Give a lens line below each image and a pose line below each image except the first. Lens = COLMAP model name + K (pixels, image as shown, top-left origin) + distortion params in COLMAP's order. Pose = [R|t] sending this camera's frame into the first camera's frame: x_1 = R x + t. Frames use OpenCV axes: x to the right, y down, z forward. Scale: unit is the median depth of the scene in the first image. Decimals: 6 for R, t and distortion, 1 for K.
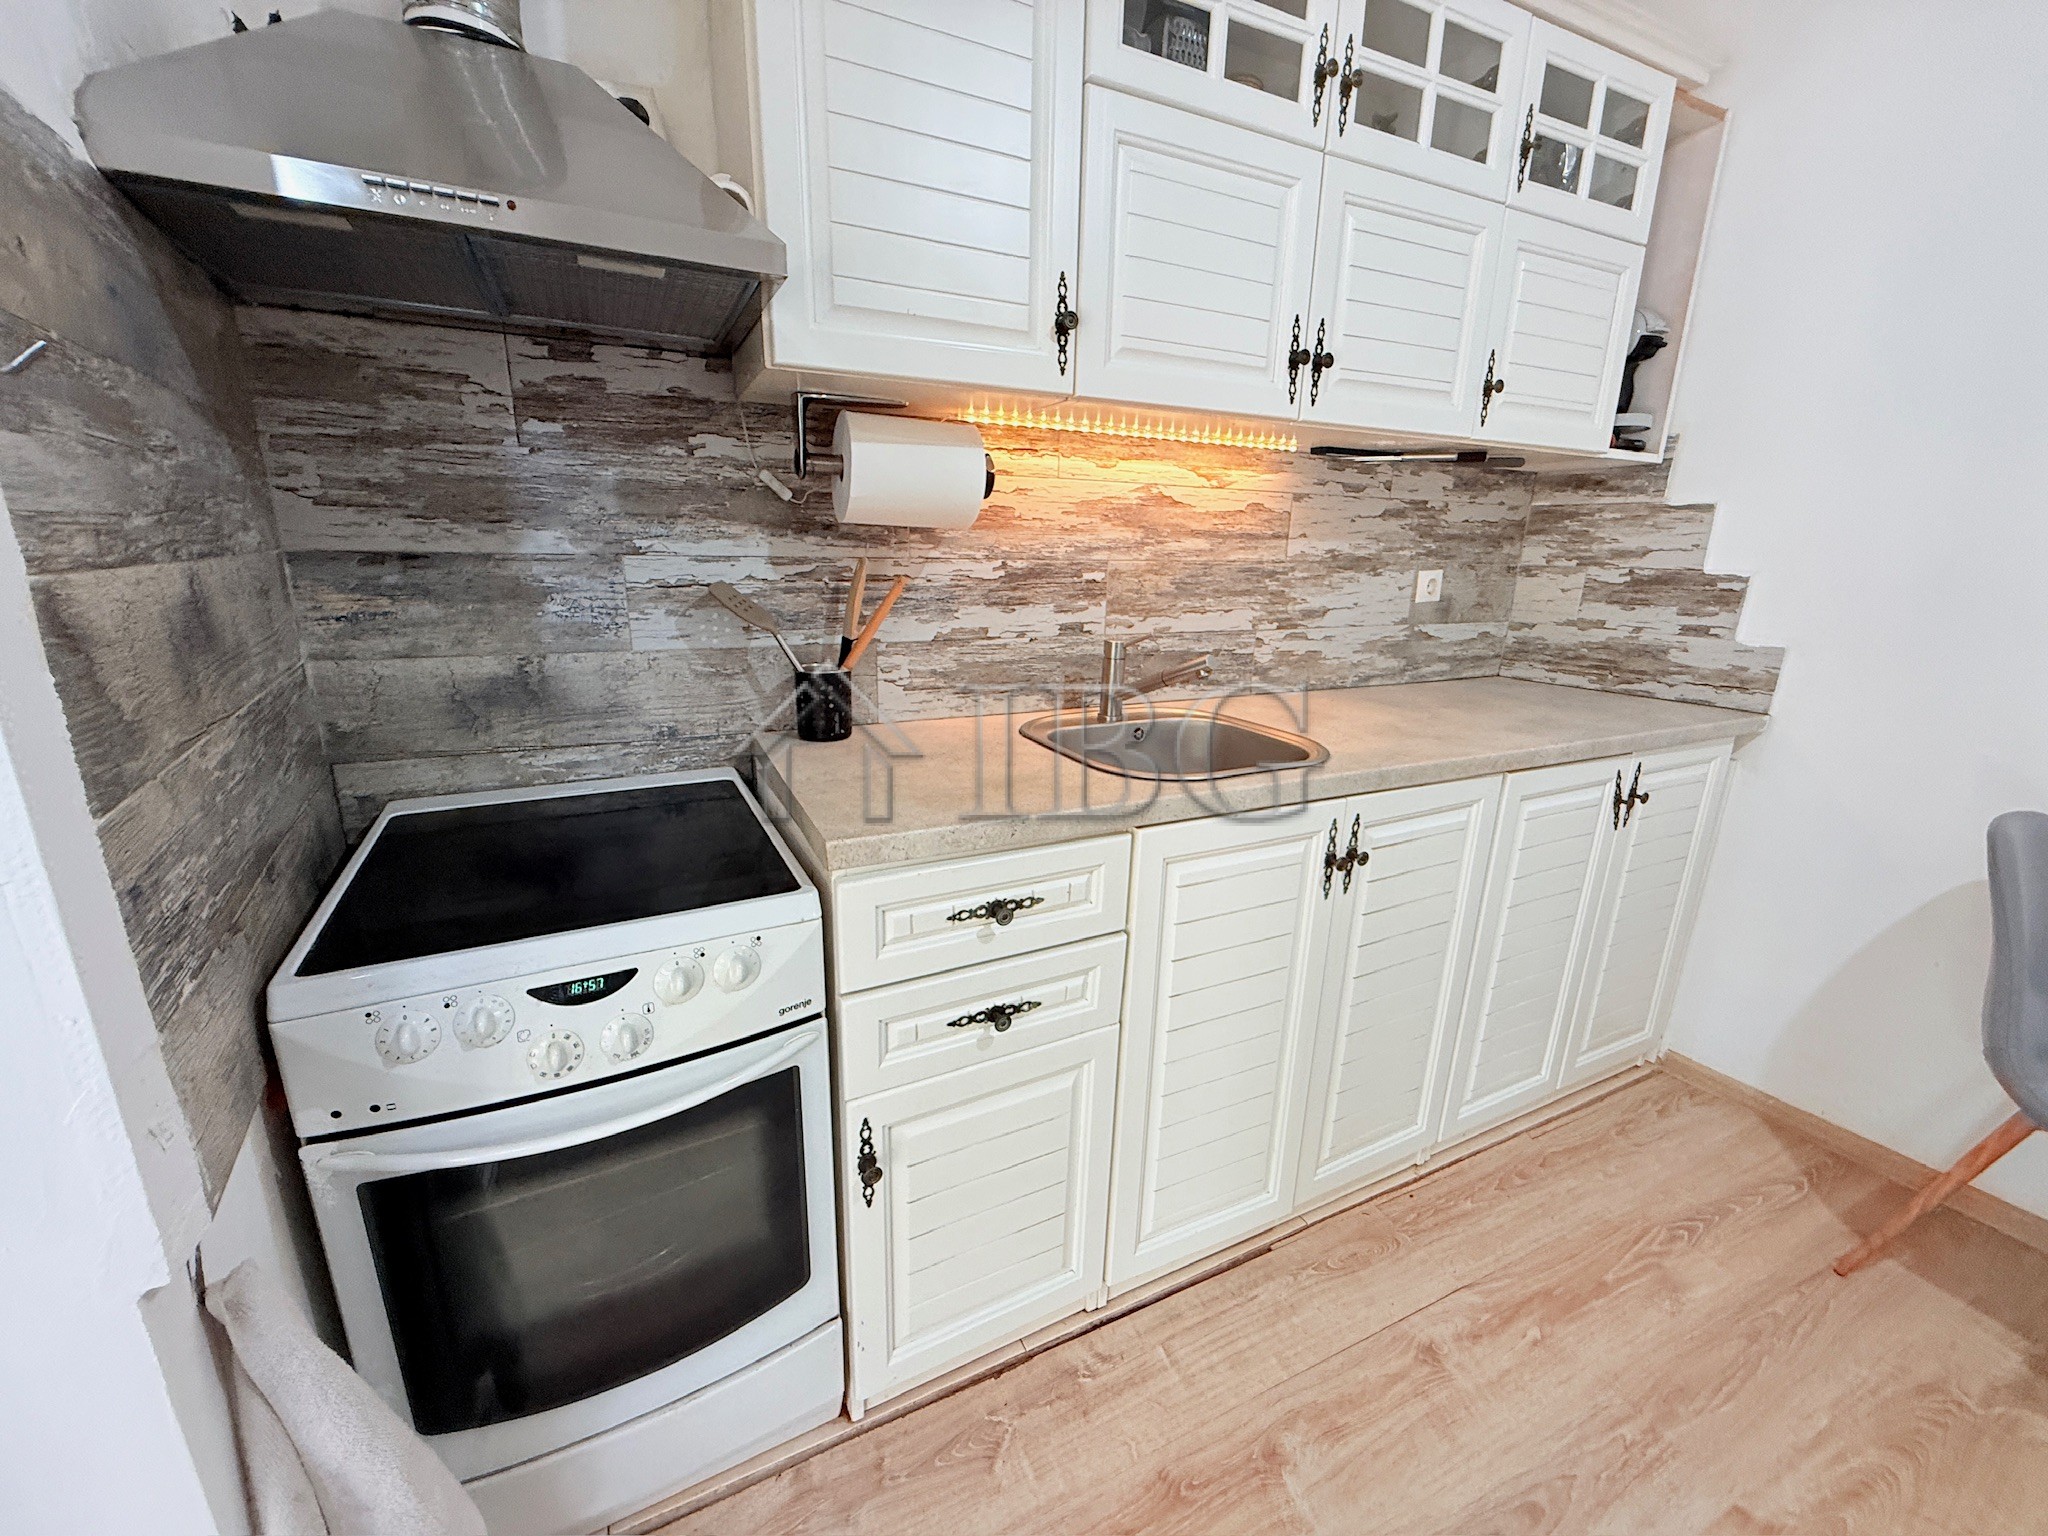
lens RADIAL K [[816.5, 0, 1018.1], [0, 816.5, 764.7], [0, 0, 1]] dist [-0.000976, 0.000229]
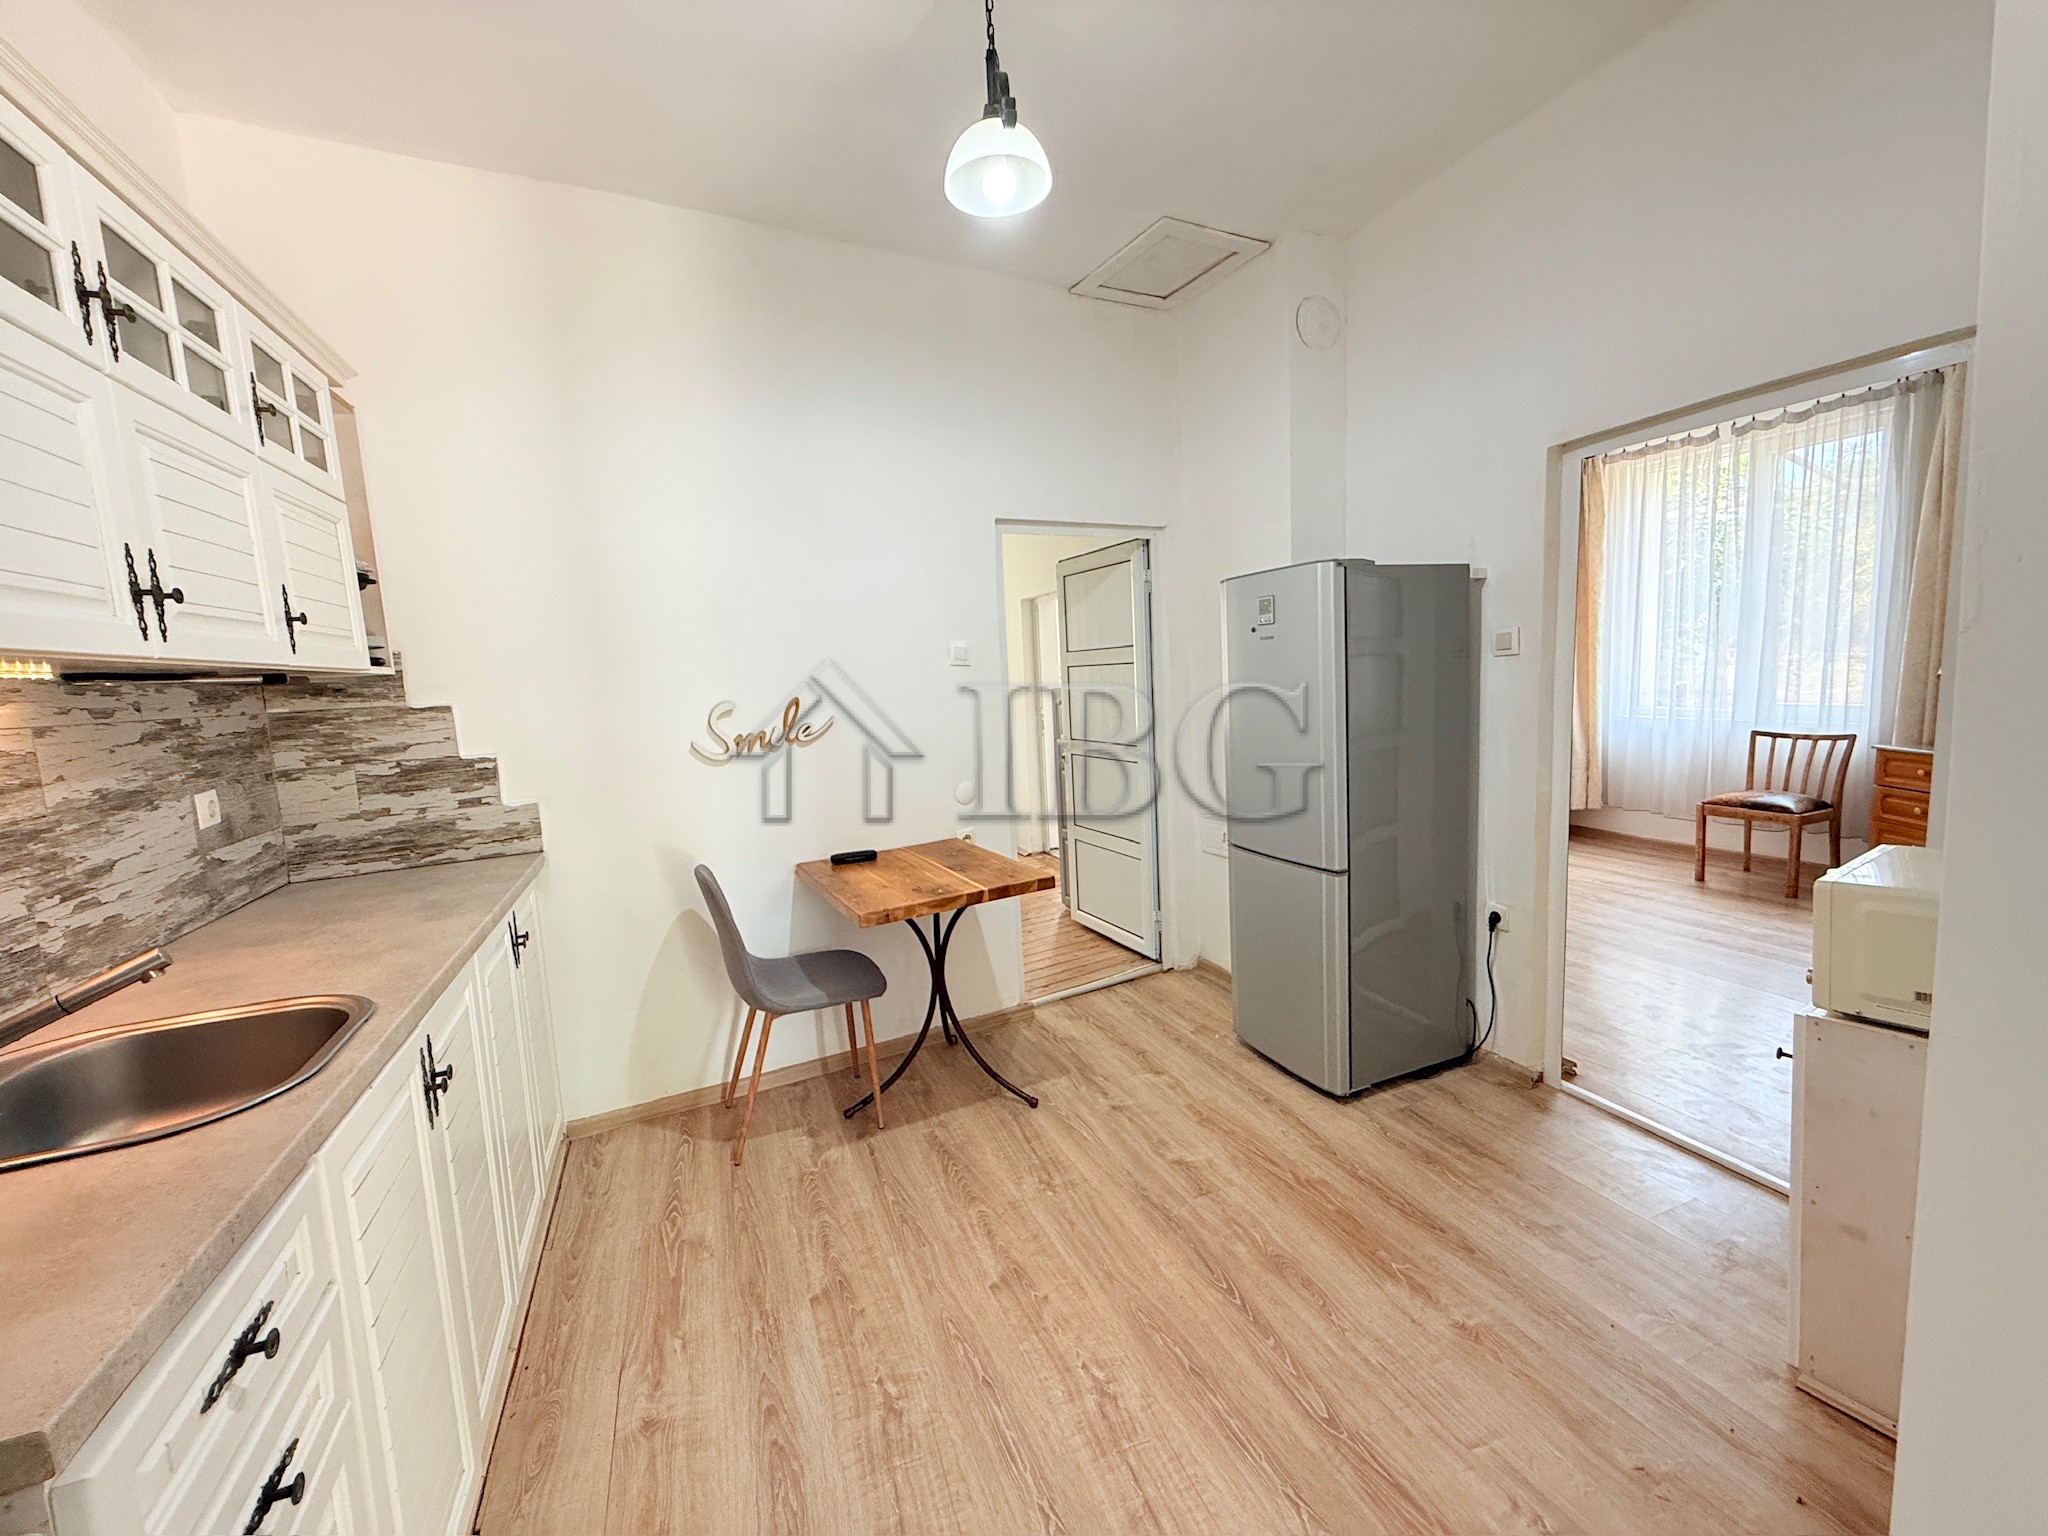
lens RADIAL K [[816.5, 0, 1019.2], [0, 816.5, 766.2], [0, 0, 1]] dist [-0.000976, 0.000229]
pose [[0.056021, -0.135883, 0.989140, -0.395324], [0.307435, 0.944908, 0.112395, -0.113645], [-0.949919, 0.297799, 0.094709, 0.080781]]
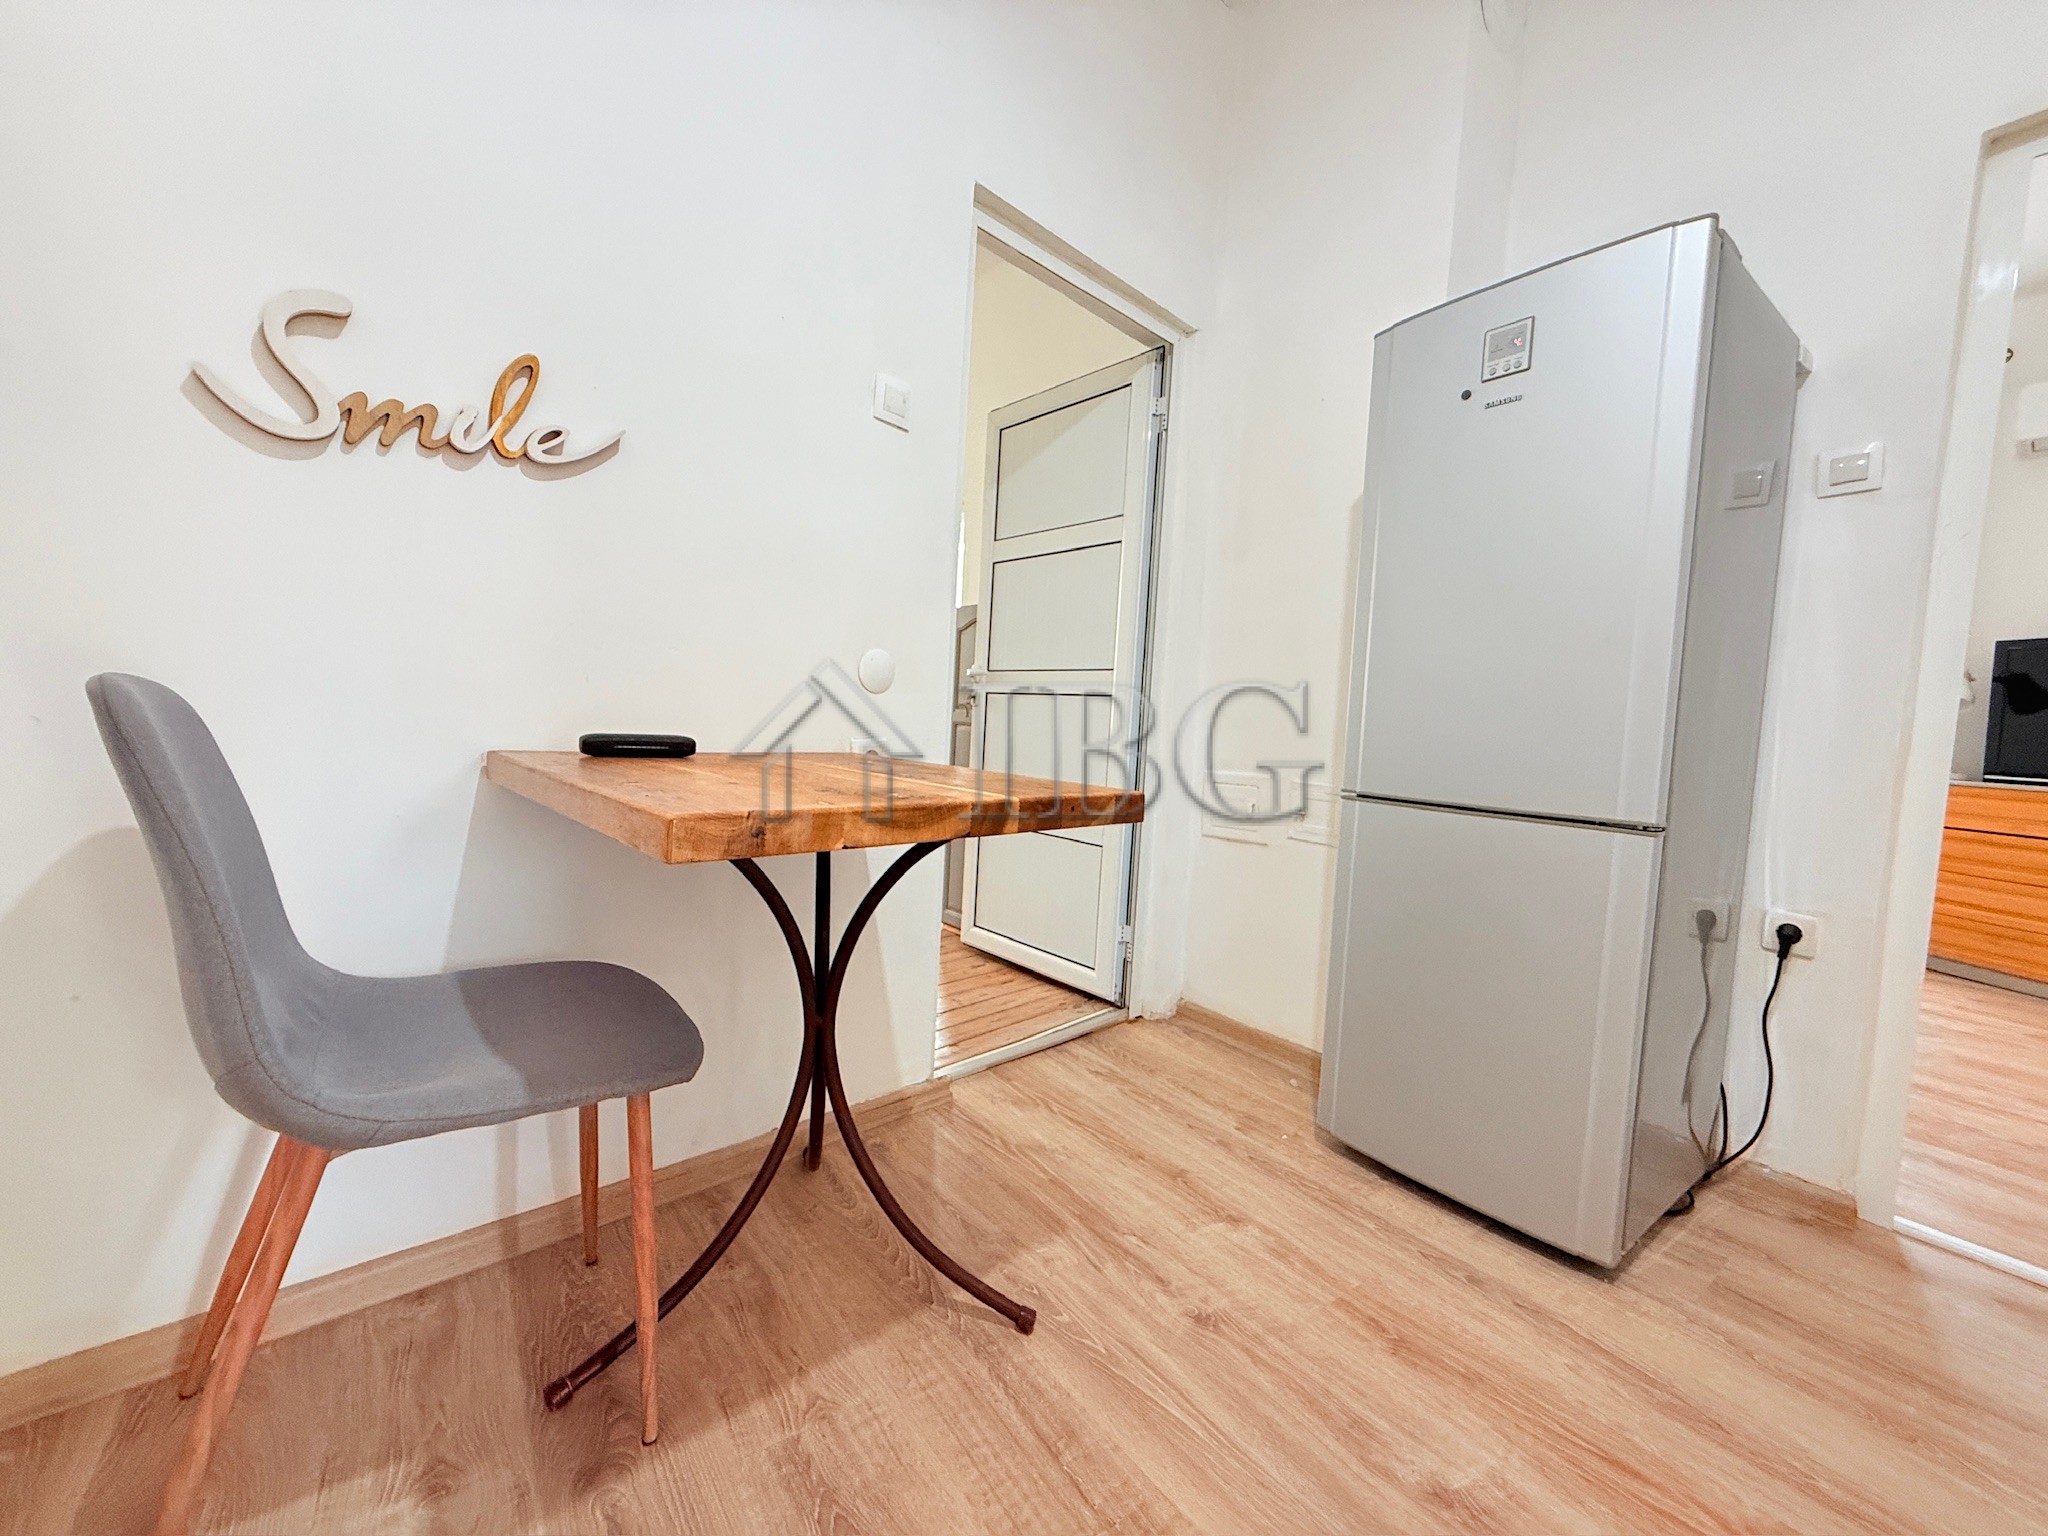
lens RADIAL K [[816.5, 0, 1020.3], [0, 816.5, 764.9], [0, 0, 1]] dist [-0.000976, 0.000229]
pose [[-0.191864, -0.084097, 0.977812, 0.449564], [0.197262, 0.972684, 0.122363, 0.143991], [-0.961393, 0.216362, -0.170034, 0.421663]]
